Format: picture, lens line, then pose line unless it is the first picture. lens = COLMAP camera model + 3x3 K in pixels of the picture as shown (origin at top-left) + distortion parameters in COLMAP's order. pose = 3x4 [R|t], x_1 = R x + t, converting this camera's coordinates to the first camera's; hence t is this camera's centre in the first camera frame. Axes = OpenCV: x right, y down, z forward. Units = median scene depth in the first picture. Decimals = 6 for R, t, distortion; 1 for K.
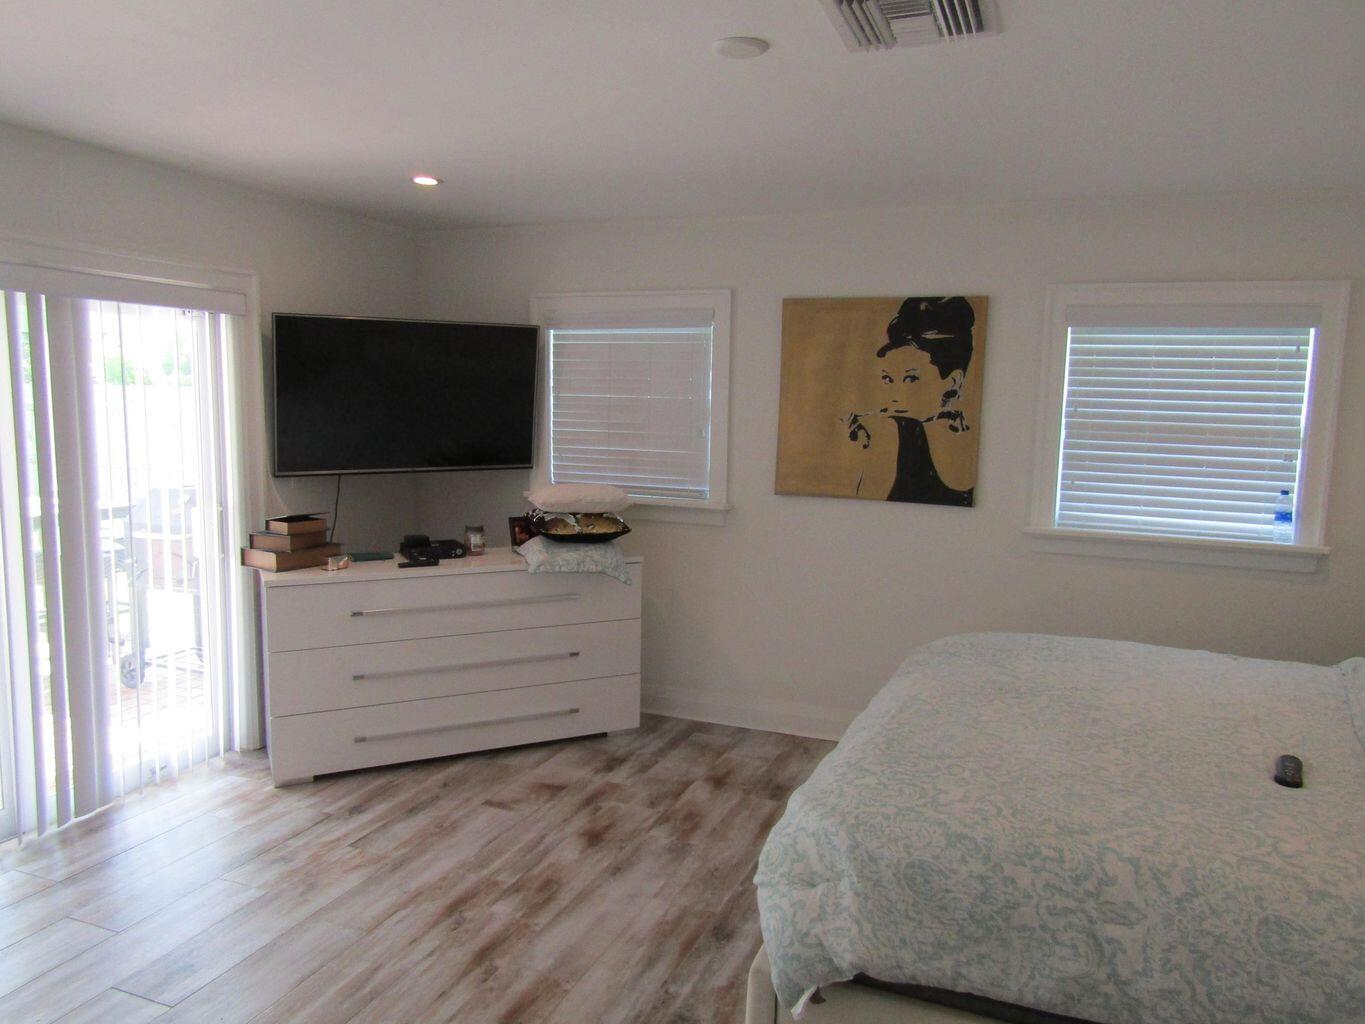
lens RADIAL K [[961.0, 0, 682.7], [0, 961.0, 509.5], [0, 0, 1]] dist [-0.037737, 0.003311]
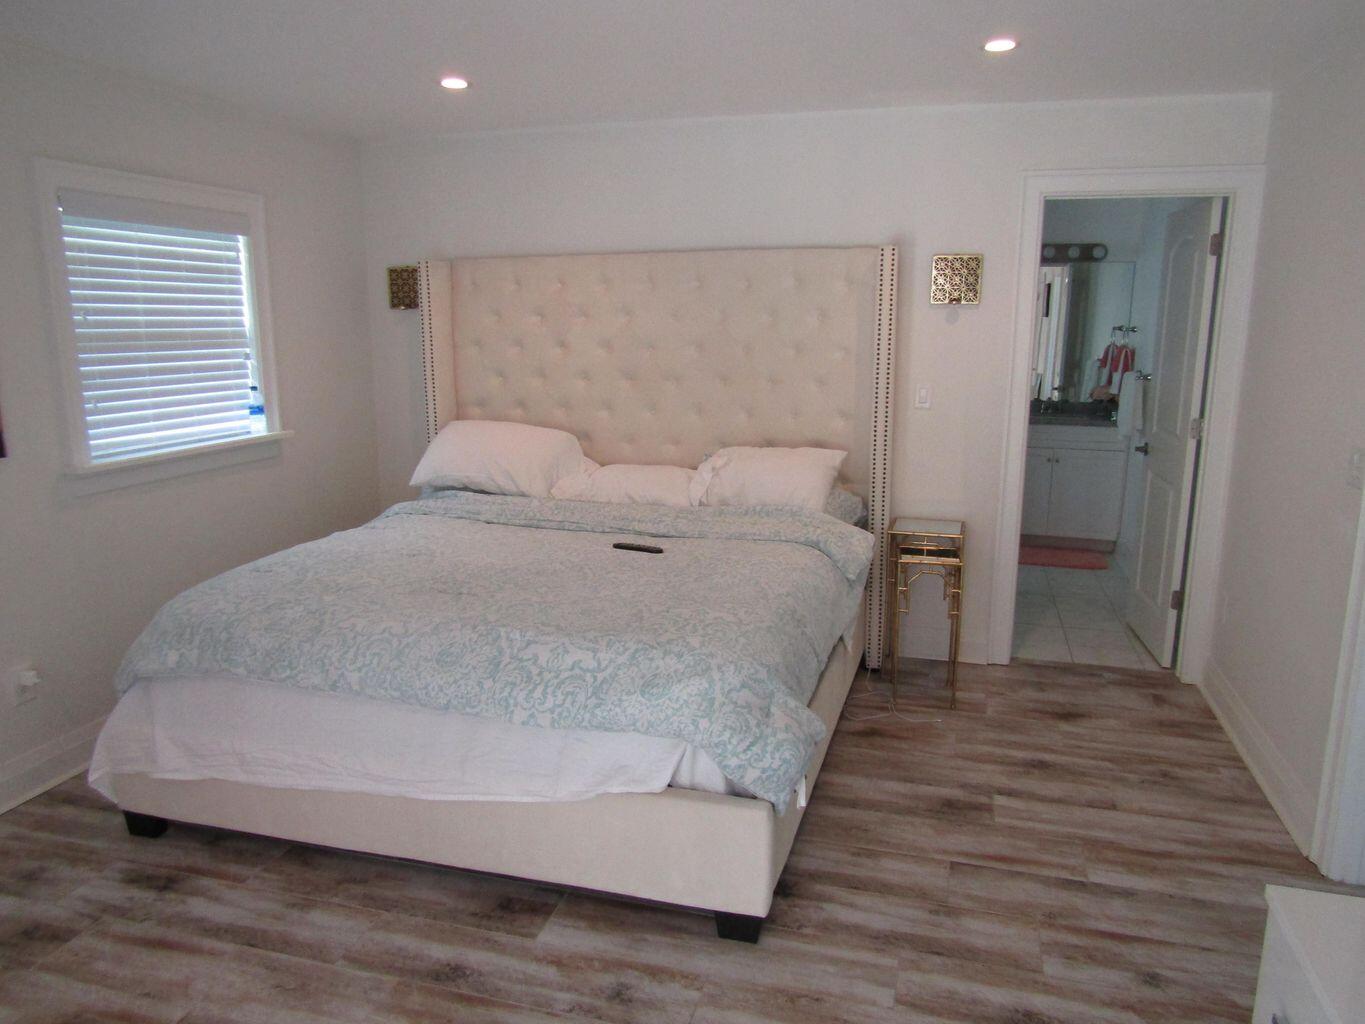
lens RADIAL K [[961.0, 0, 684.4], [0, 961.0, 518.1], [0, 0, 1]] dist [-0.037737, 0.003311]
pose [[-0.114304, -0.226360, 0.967314, -0.518483], [0.106459, 0.965298, 0.238468, -0.082668], [-0.987725, 0.130237, -0.086240, 0.618579]]
